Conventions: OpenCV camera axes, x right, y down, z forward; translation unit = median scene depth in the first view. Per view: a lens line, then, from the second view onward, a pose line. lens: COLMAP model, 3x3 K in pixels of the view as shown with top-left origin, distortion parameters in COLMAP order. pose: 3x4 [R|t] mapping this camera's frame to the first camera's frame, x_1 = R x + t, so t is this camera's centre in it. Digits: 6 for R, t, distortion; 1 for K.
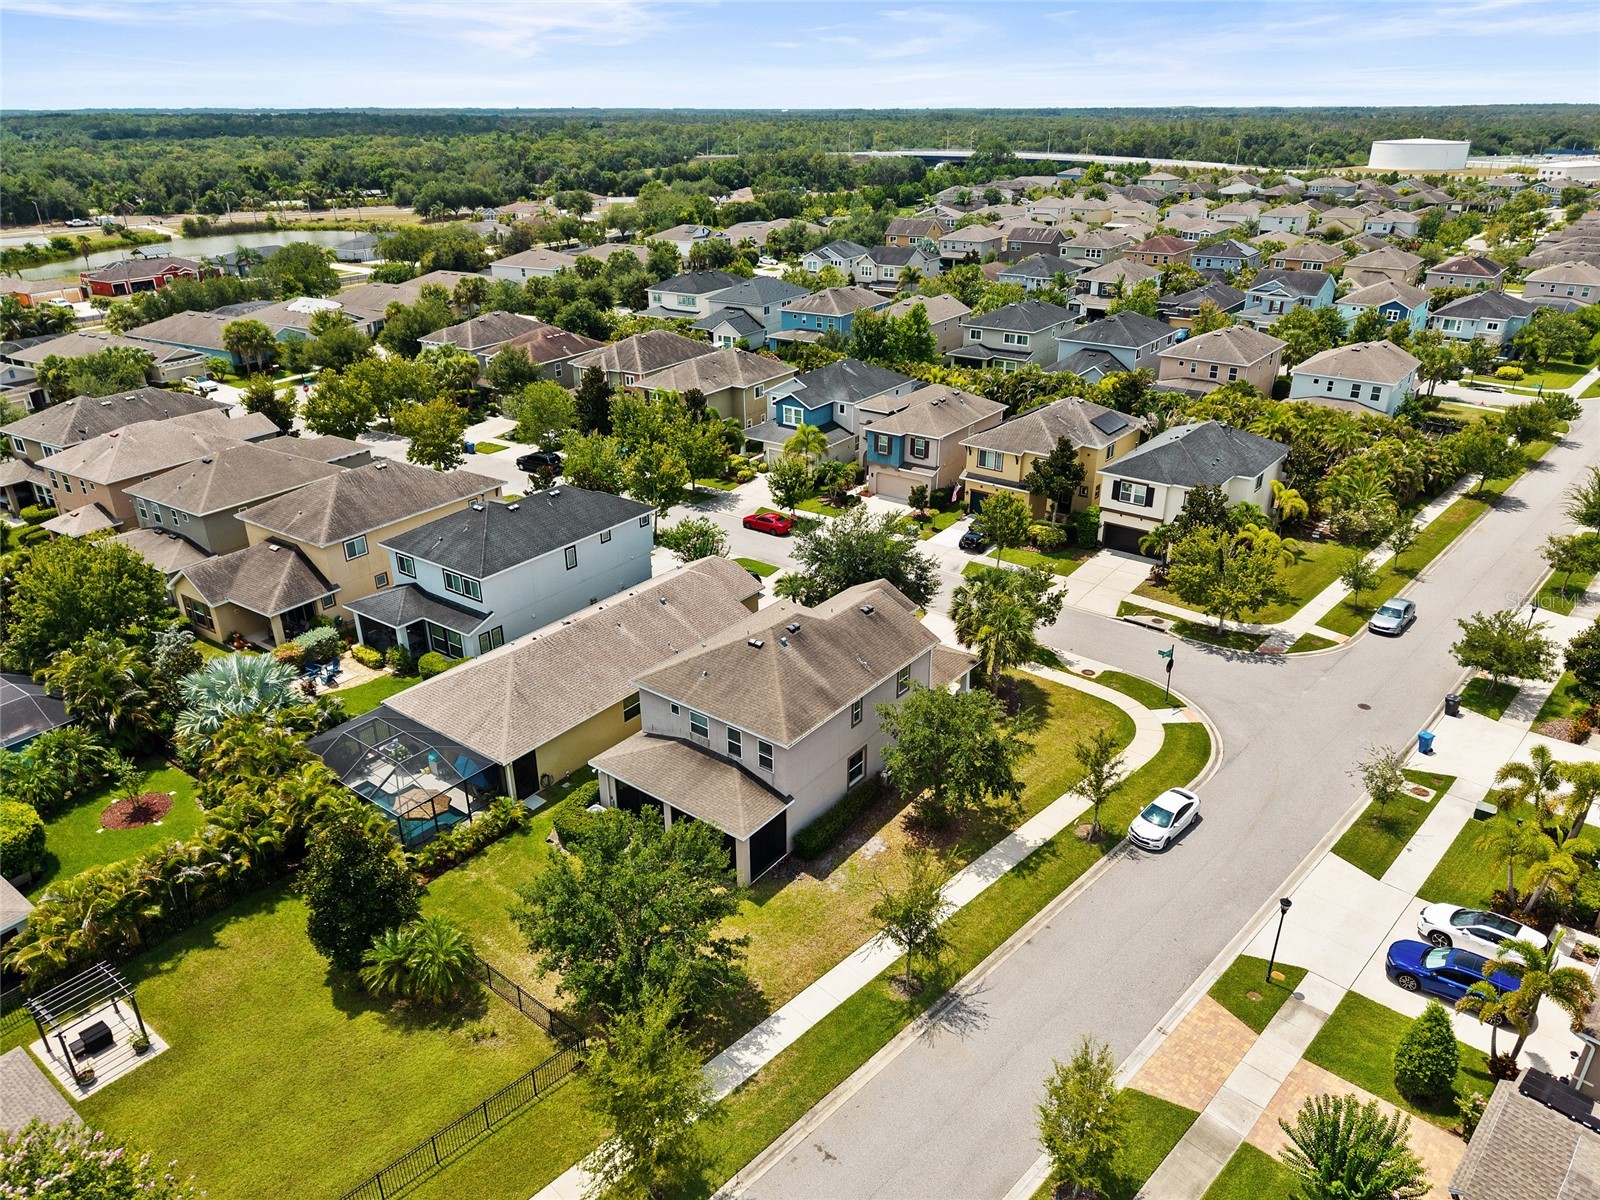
lens RADIAL K [[1072.3, 0, 800.0], [0, 1072.3, 600.0], [0, 0, 1]] dist [0.028843, -0.039992]
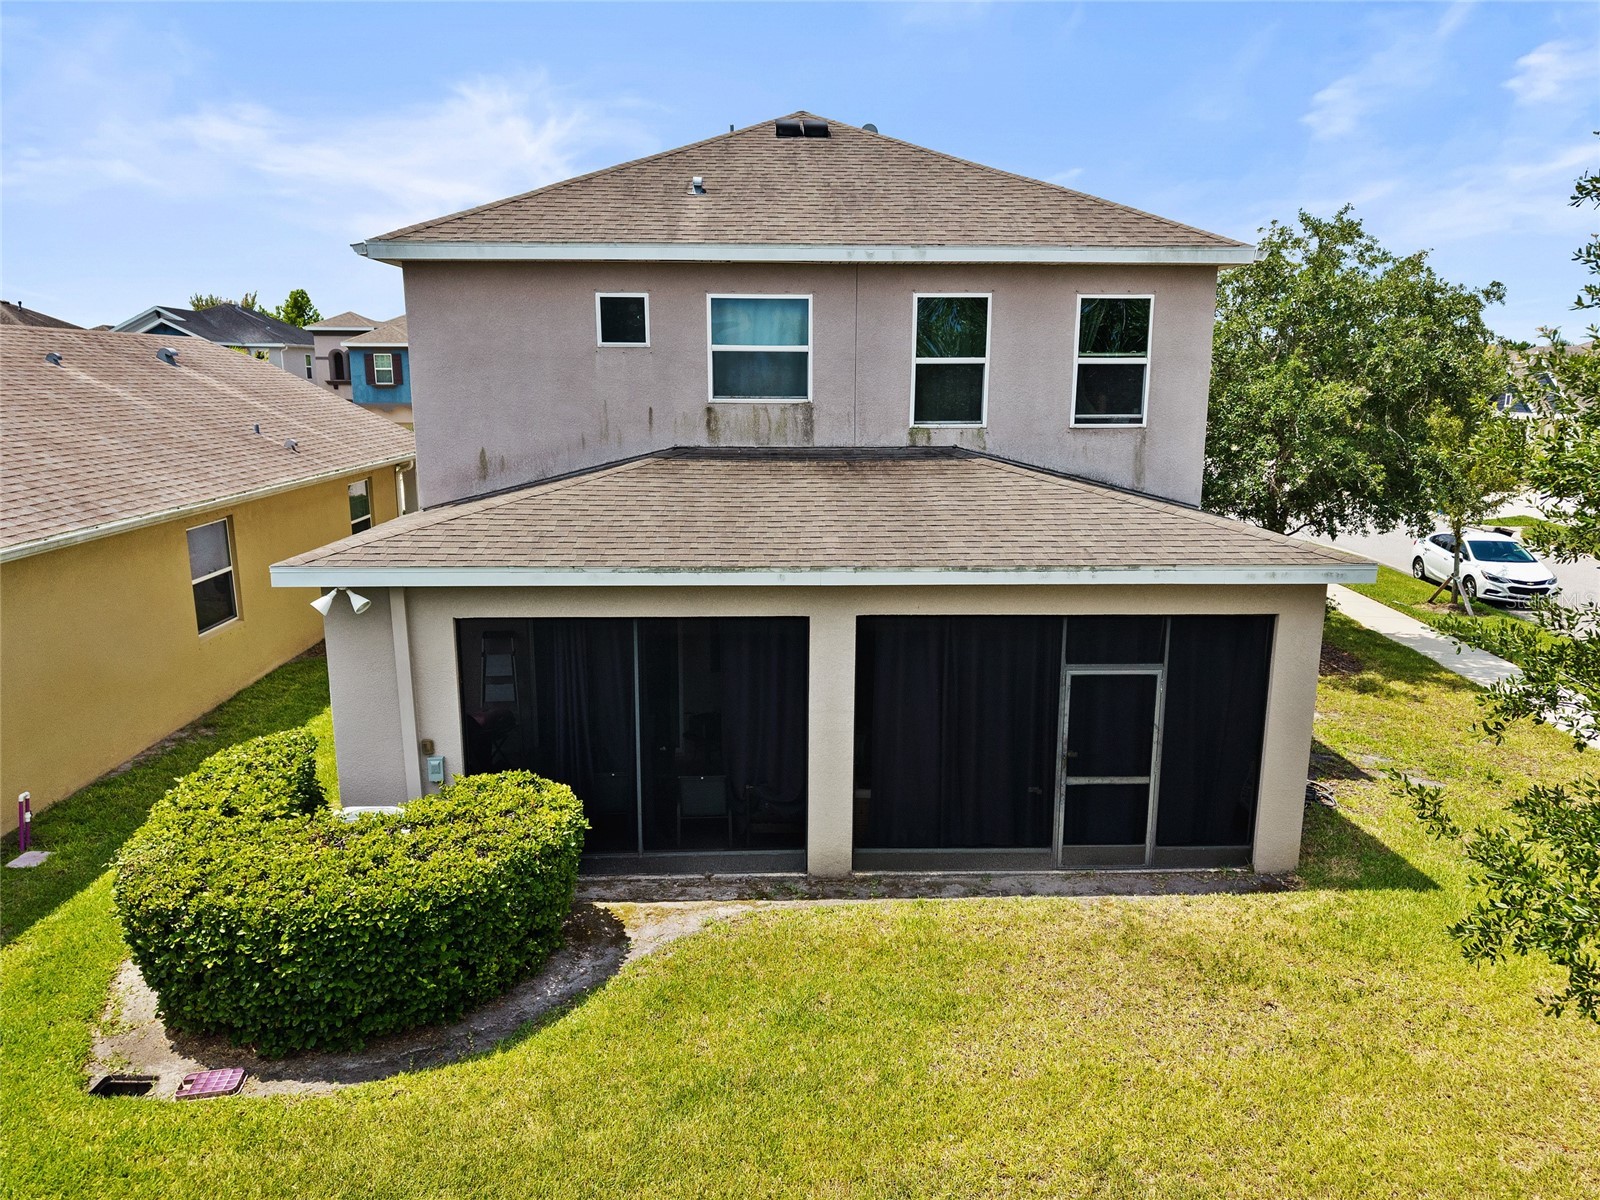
lens RADIAL K [[1072.3, 0, 800.0], [0, 1072.3, 600.0], [0, 0, 1]] dist [0.028843, -0.039992]
pose [[0.762112, -0.110417, 0.637960, -0.157552], [0.258165, 0.955453, -0.143039, 0.131377], [-0.593747, 0.273711, 0.756668, 0.519700]]
